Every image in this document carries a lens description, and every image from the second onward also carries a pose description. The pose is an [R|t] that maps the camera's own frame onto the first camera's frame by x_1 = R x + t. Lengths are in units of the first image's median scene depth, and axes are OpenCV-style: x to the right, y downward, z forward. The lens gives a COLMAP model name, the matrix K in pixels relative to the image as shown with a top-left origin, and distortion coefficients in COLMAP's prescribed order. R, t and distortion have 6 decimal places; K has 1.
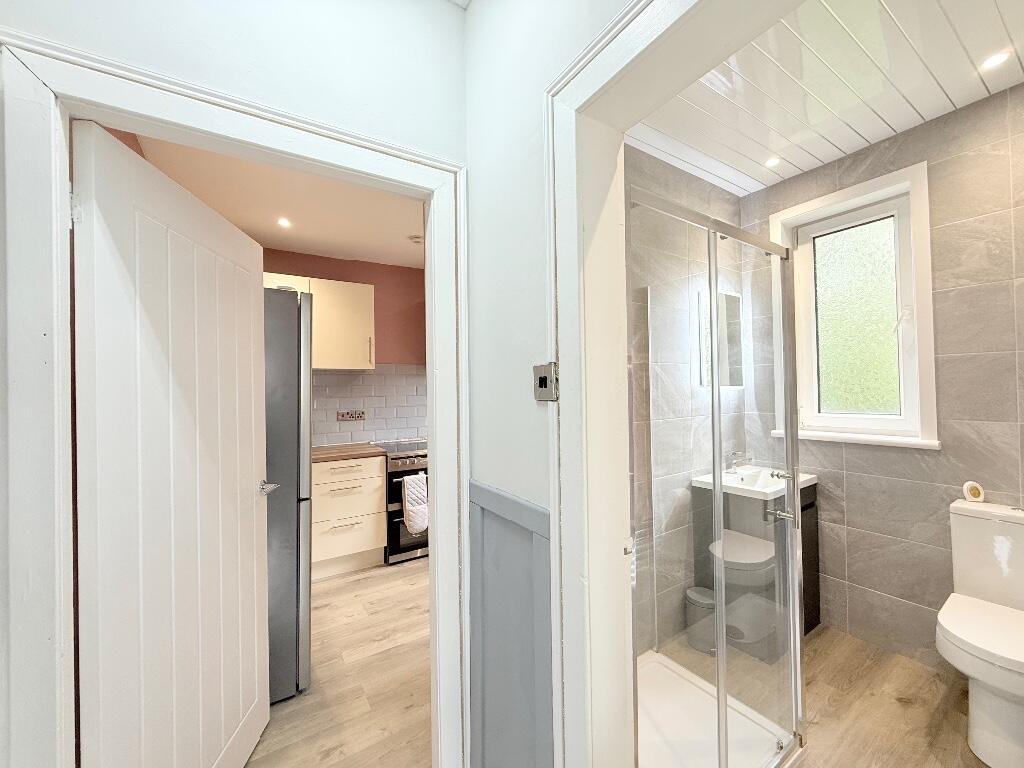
lens RADIAL K [[405.0, 0, 511.4], [0, 405.0, 385.6], [0, 0, 1]] dist [-0.000867, -0.000091]
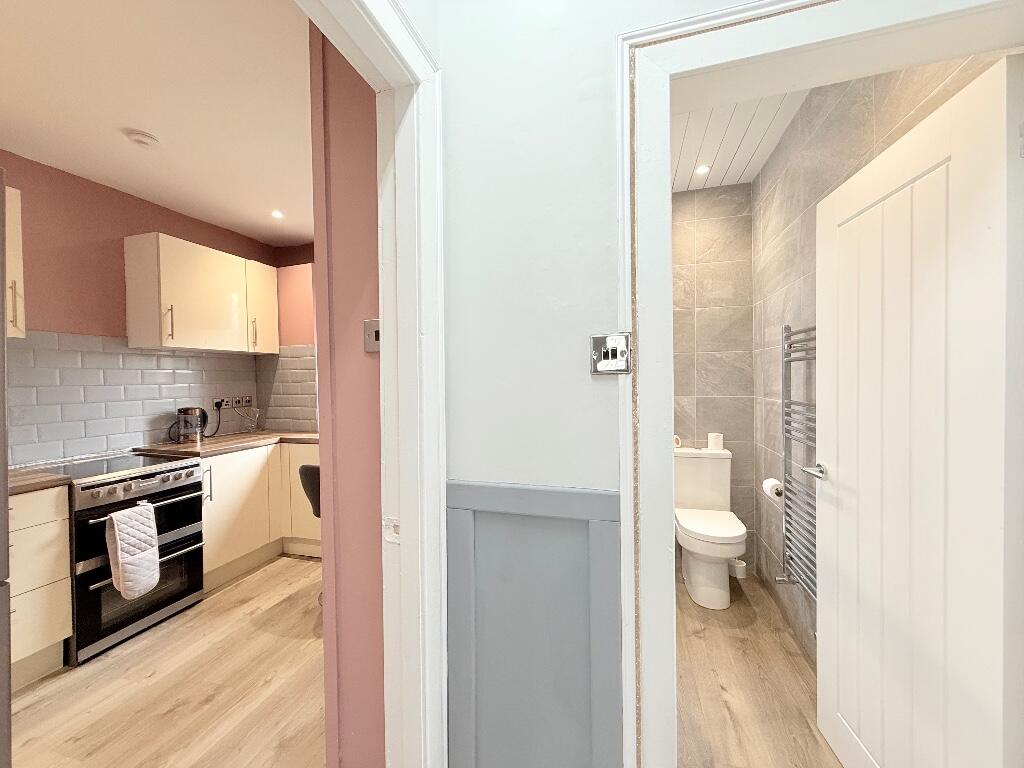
lens RADIAL K [[405.0, 0, 511.4], [0, 405.0, 385.6], [0, 0, 1]] dist [-0.000867, -0.000091]
pose [[0.756846, -0.004417, 0.653578, -0.292868], [-0.006458, 0.999878, 0.014236, 0.022166], [-0.653561, -0.014996, 0.756725, 0.188185]]
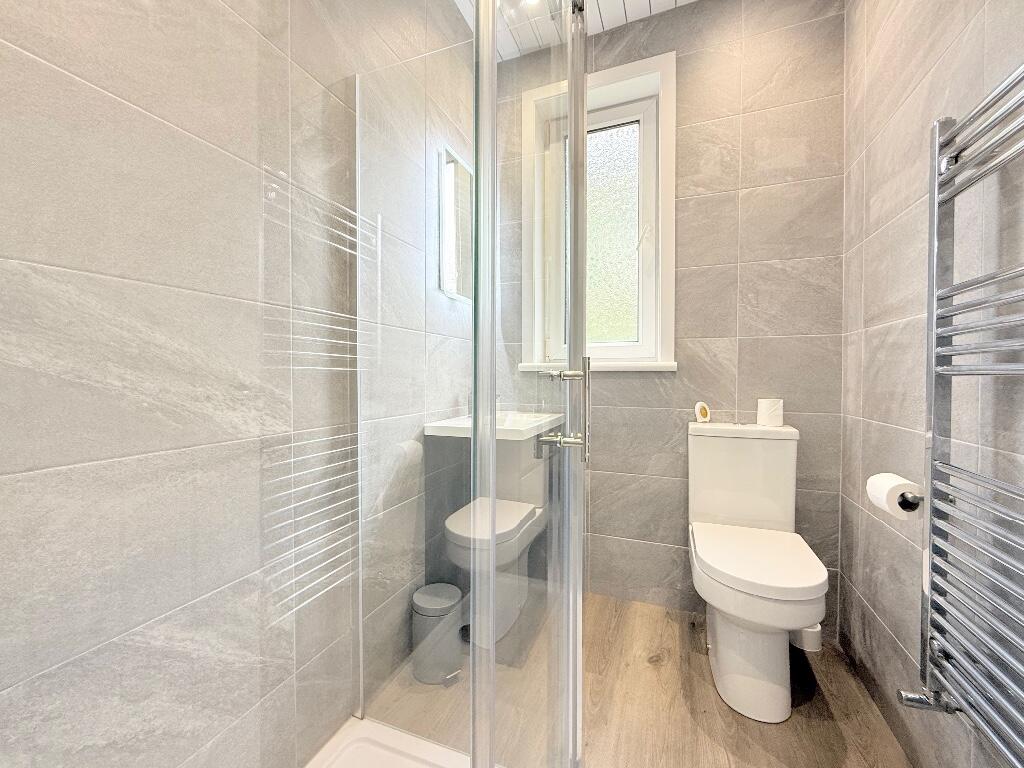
lens RADIAL K [[421.0, 0, 512.0], [0, 421.0, 384.0], [0, 0, 1]] dist [-0.002981, -0.000359]
pose [[0.813081, 0.009056, 0.582080, 0.166146], [-0.024294, 0.999536, 0.018384, 0.151089], [-0.581643, -0.029089, 0.812924, 0.369881]]
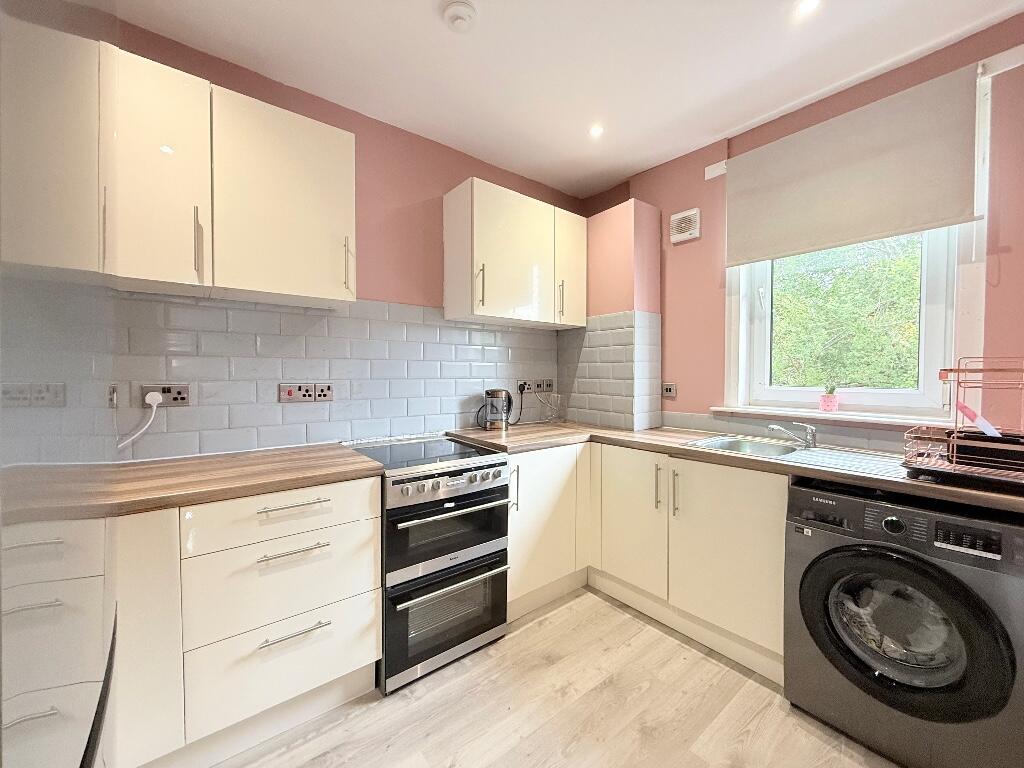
lens RADIAL K [[408.3, 0, 512.0], [0, 408.3, 384.0], [0, 0, 1]] dist [0.000625, 0.000129]
pose [[0.995268, 0.018323, 0.095430, -0.290143], [-0.021824, 0.999122, 0.035774, 0.061498], [-0.094690, -0.037687, 0.994793, 0.719891]]
